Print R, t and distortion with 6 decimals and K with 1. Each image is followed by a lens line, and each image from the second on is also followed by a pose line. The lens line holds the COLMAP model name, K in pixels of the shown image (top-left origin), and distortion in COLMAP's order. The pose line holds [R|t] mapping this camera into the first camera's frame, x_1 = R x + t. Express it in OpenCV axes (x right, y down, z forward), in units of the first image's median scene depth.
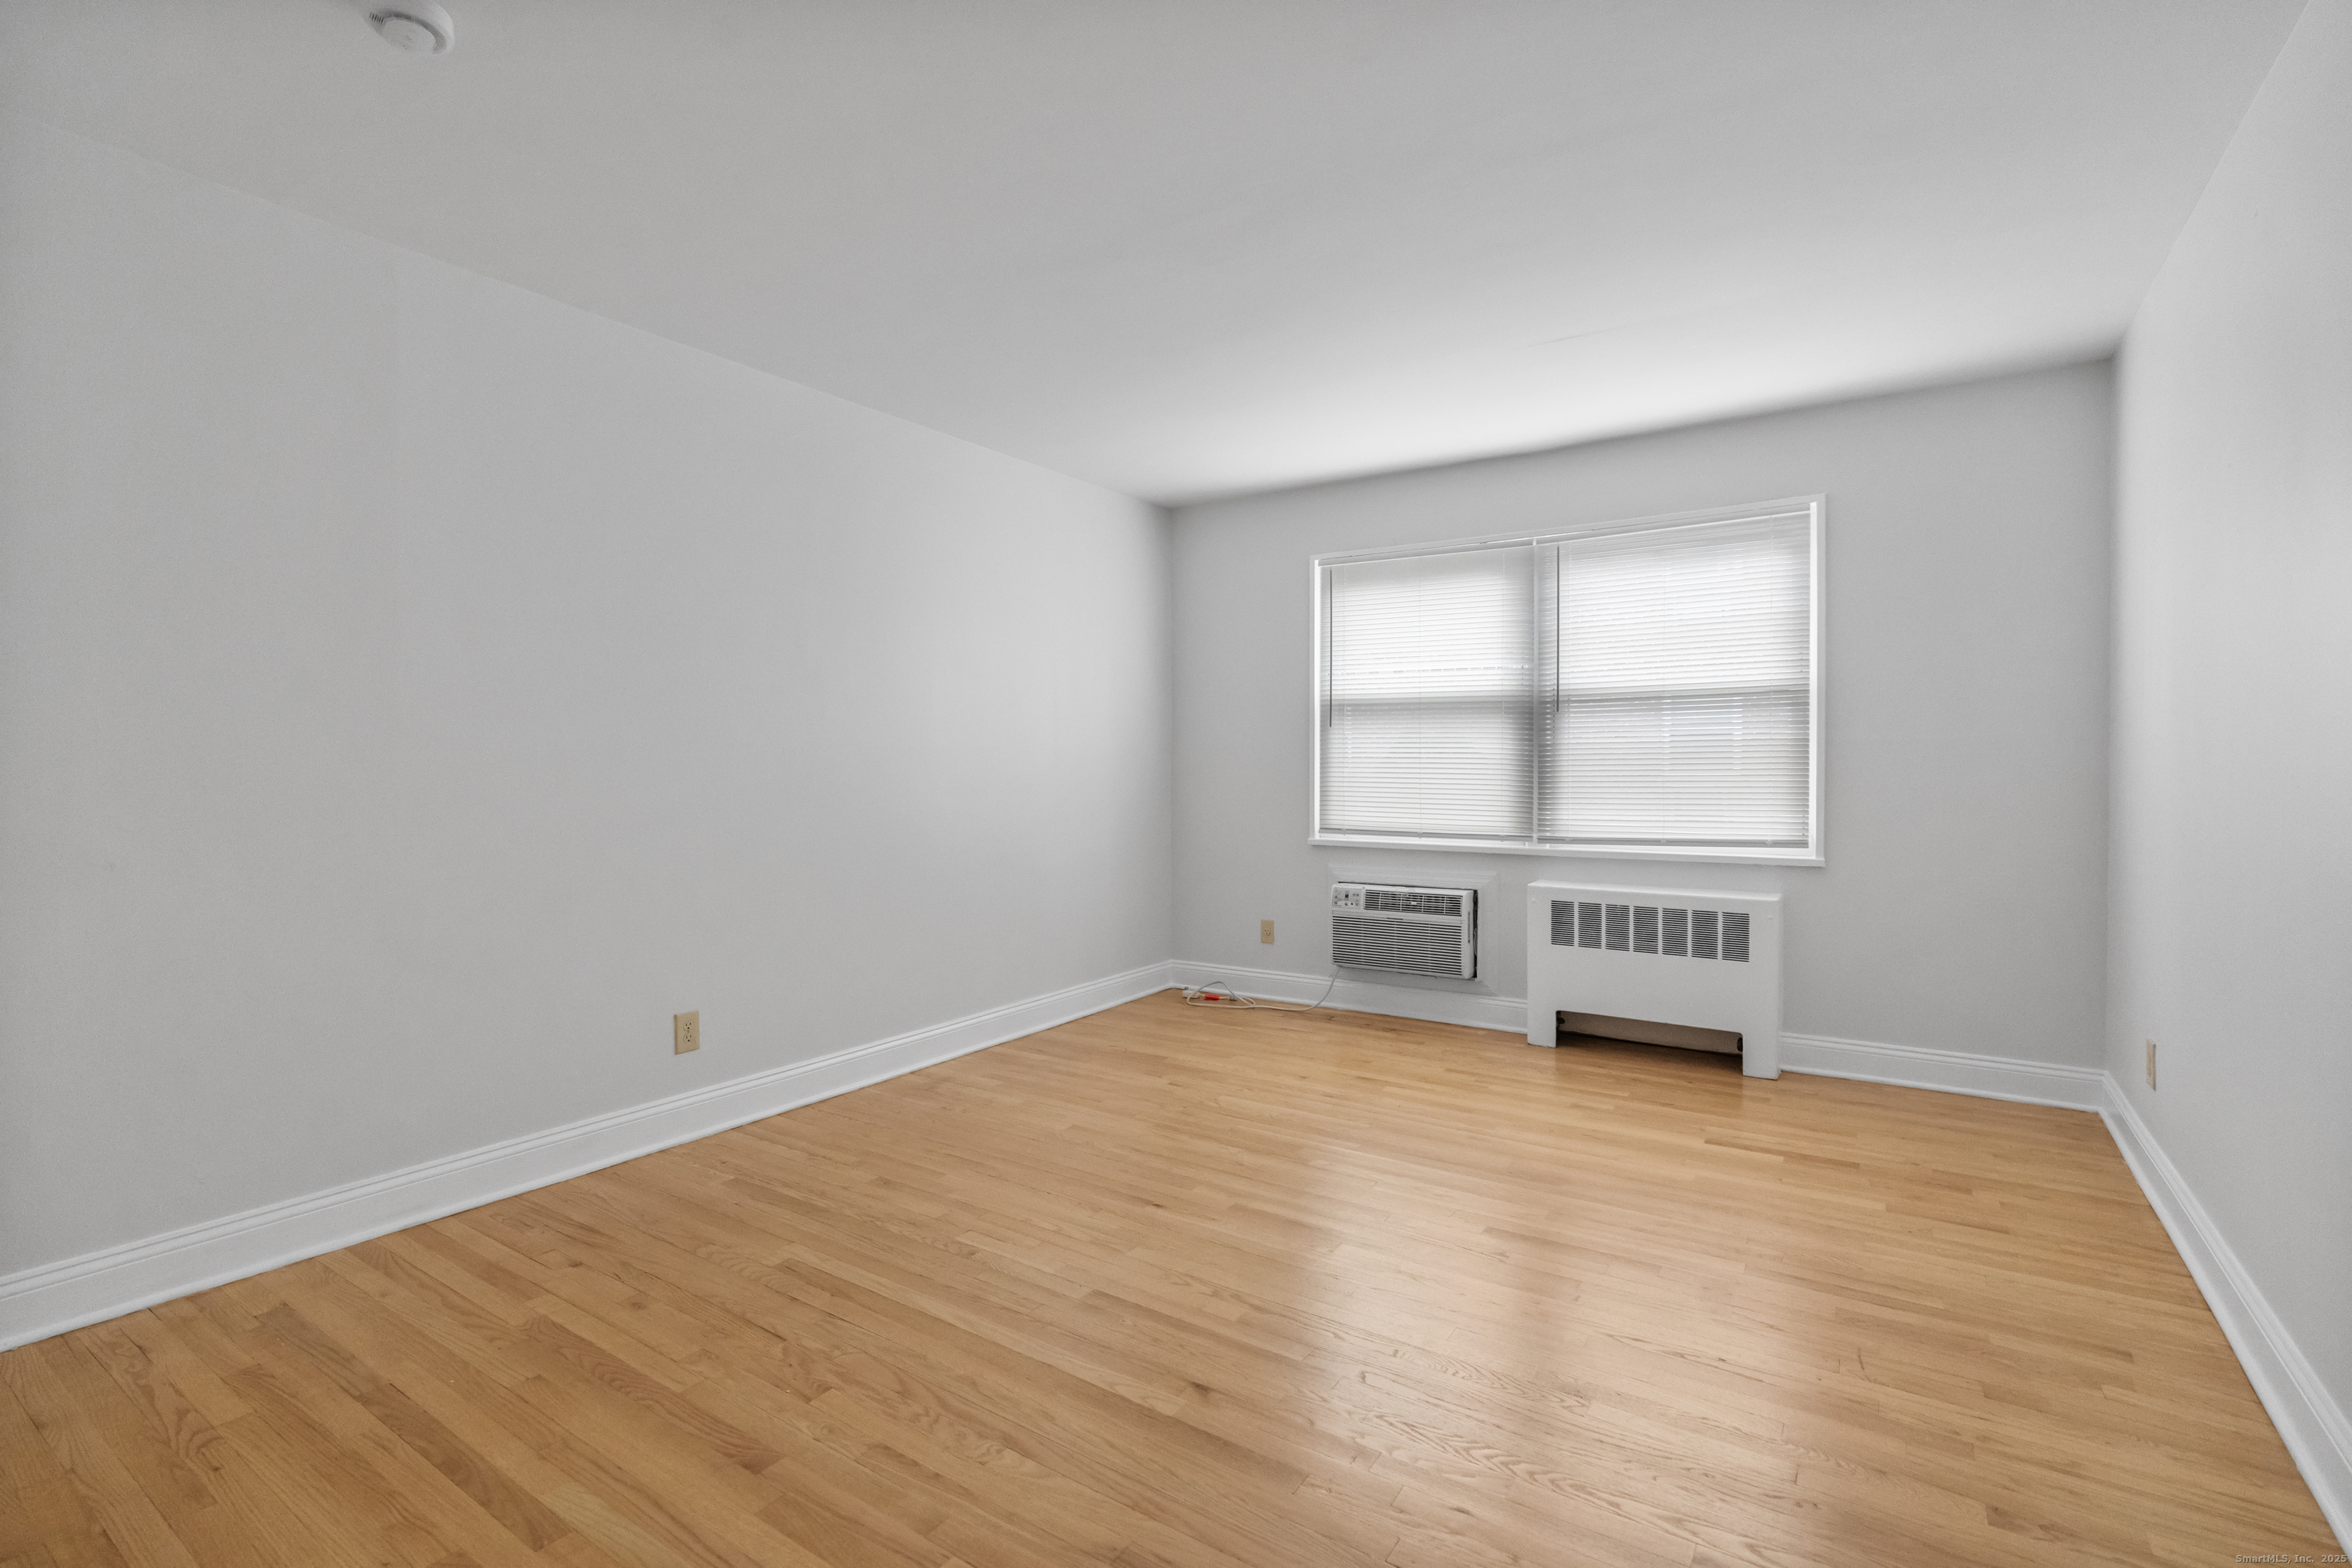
lens RADIAL K [[1067.8, 0, 1167.1], [0, 1067.8, 782.6], [0, 0, 1]] dist [-0.012998, 0.000637]
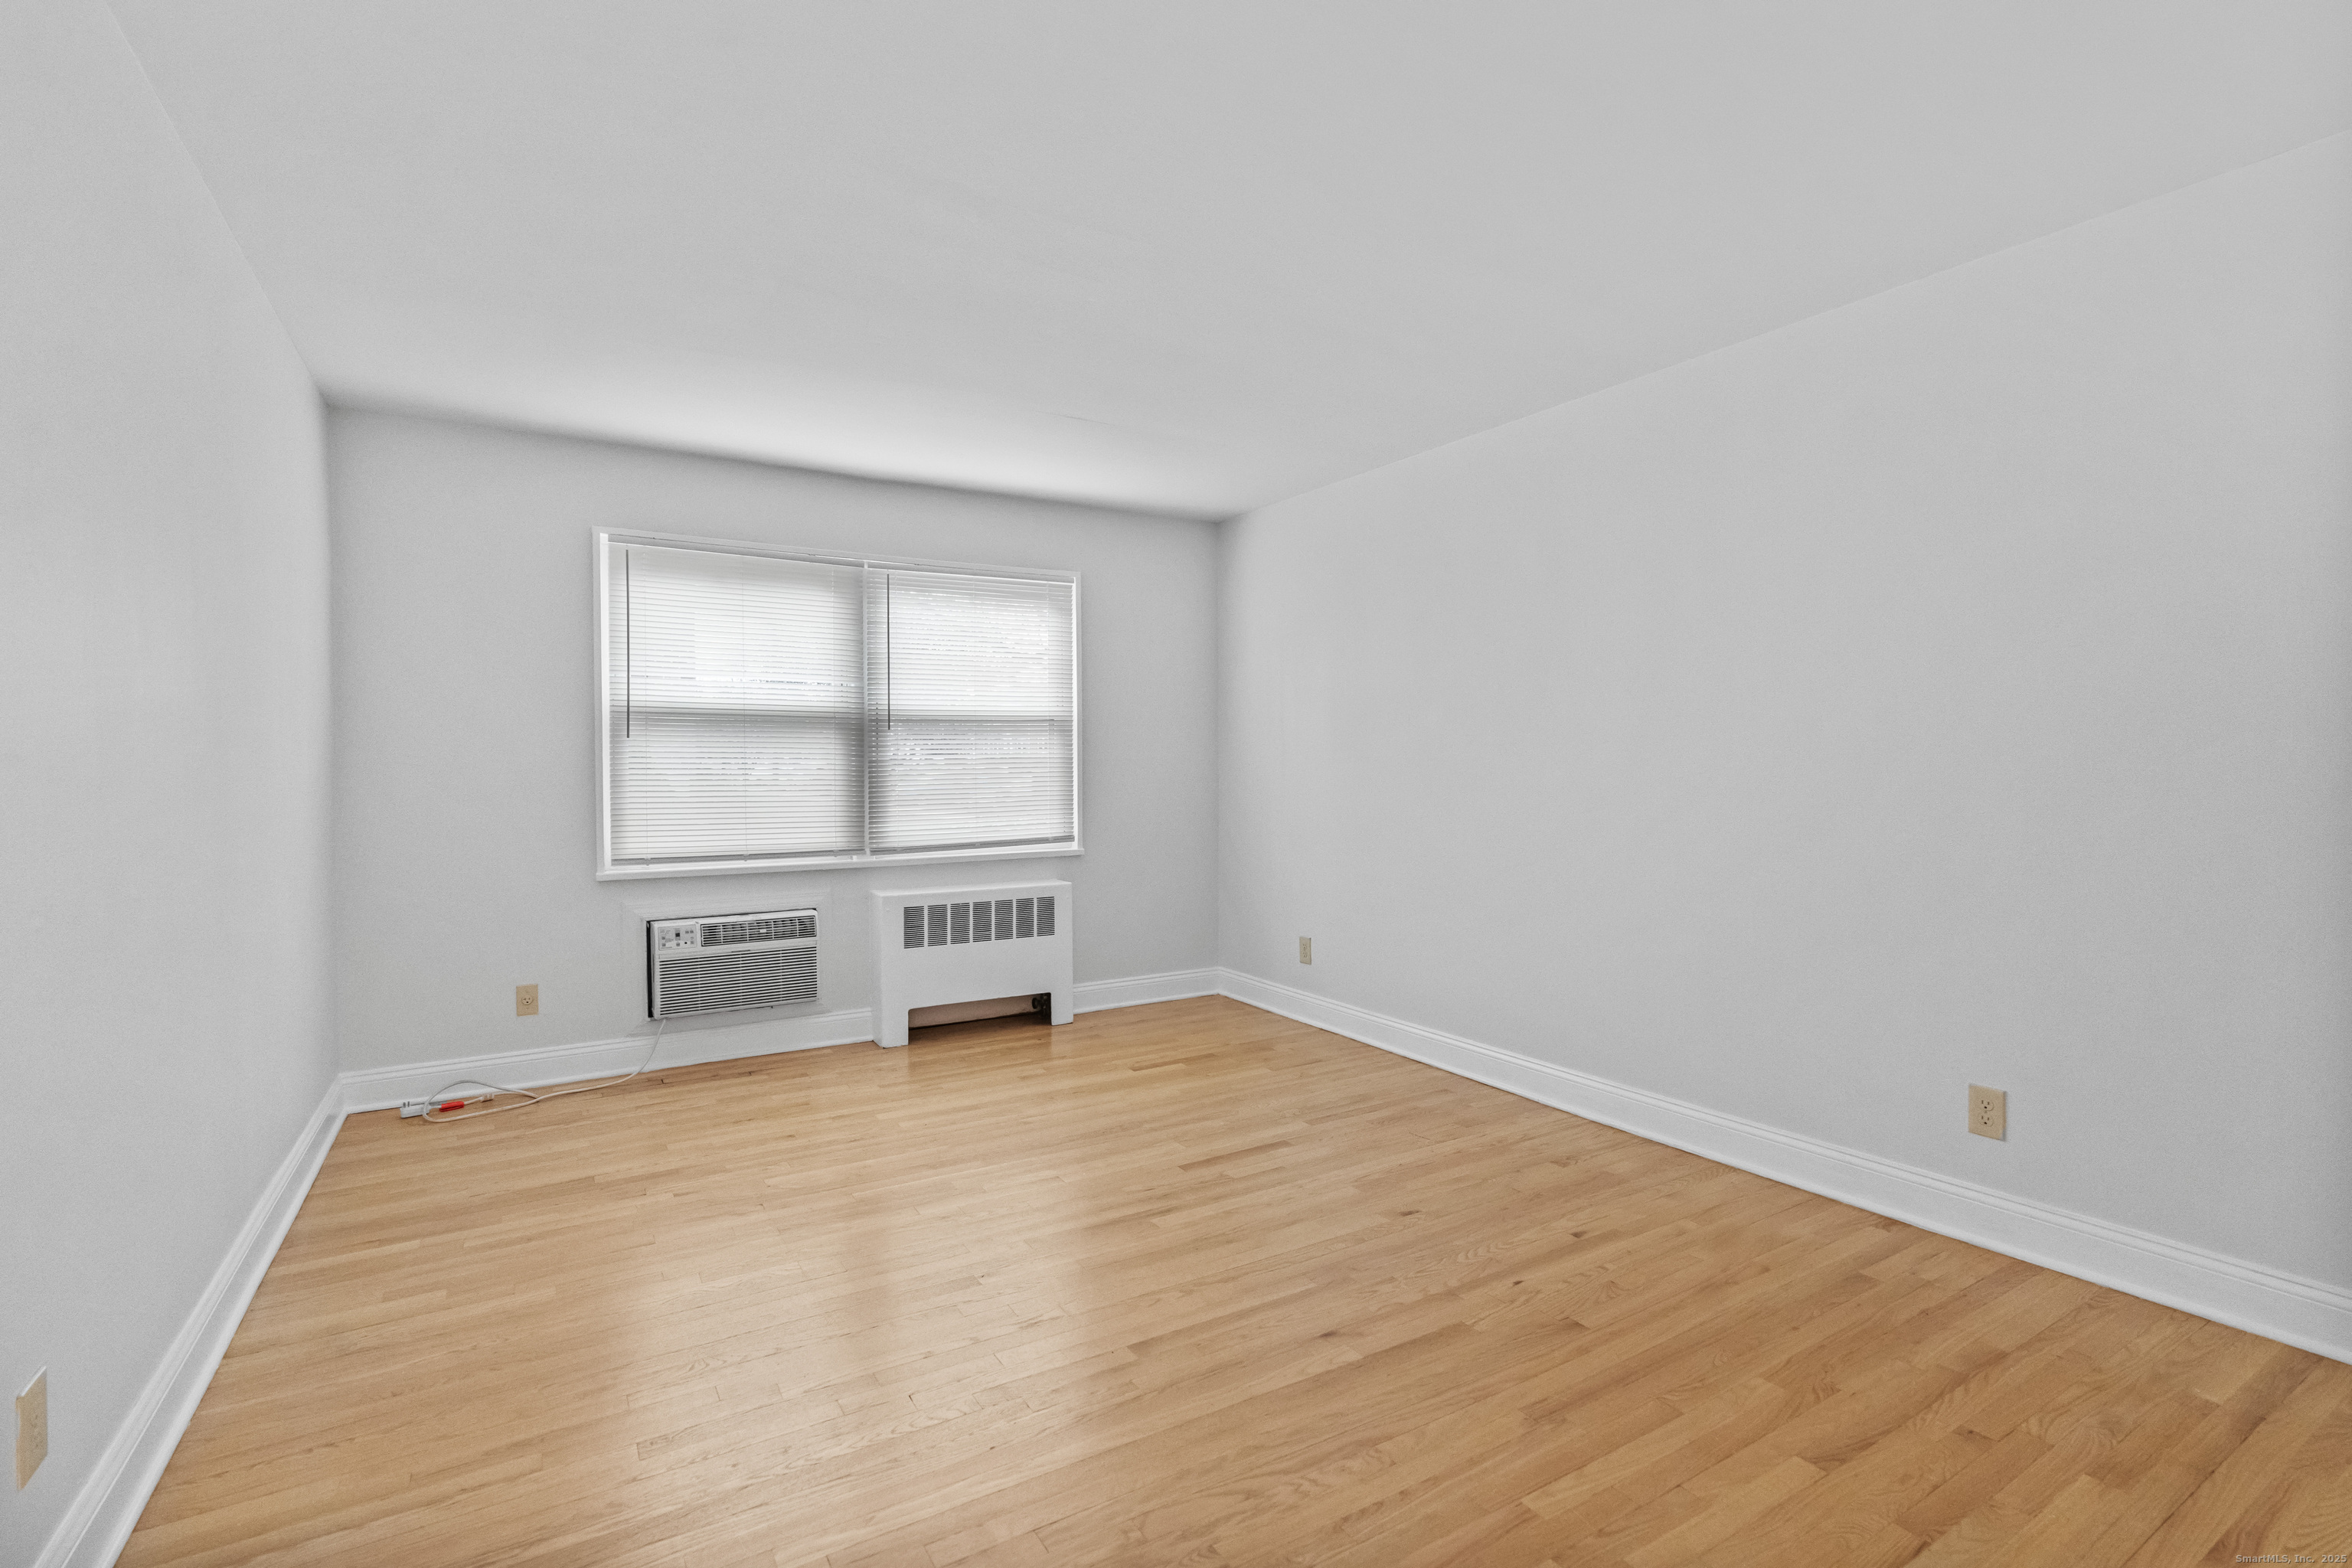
lens RADIAL K [[1067.8, 0, 1167.1], [0, 1067.8, 782.6], [0, 0, 1]] dist [-0.012998, 0.000637]
pose [[0.423213, -0.013990, 0.905922, -0.489413], [0.022650, 0.999732, 0.004858, -0.013115], [-0.905747, 0.018464, 0.423416, 0.307359]]
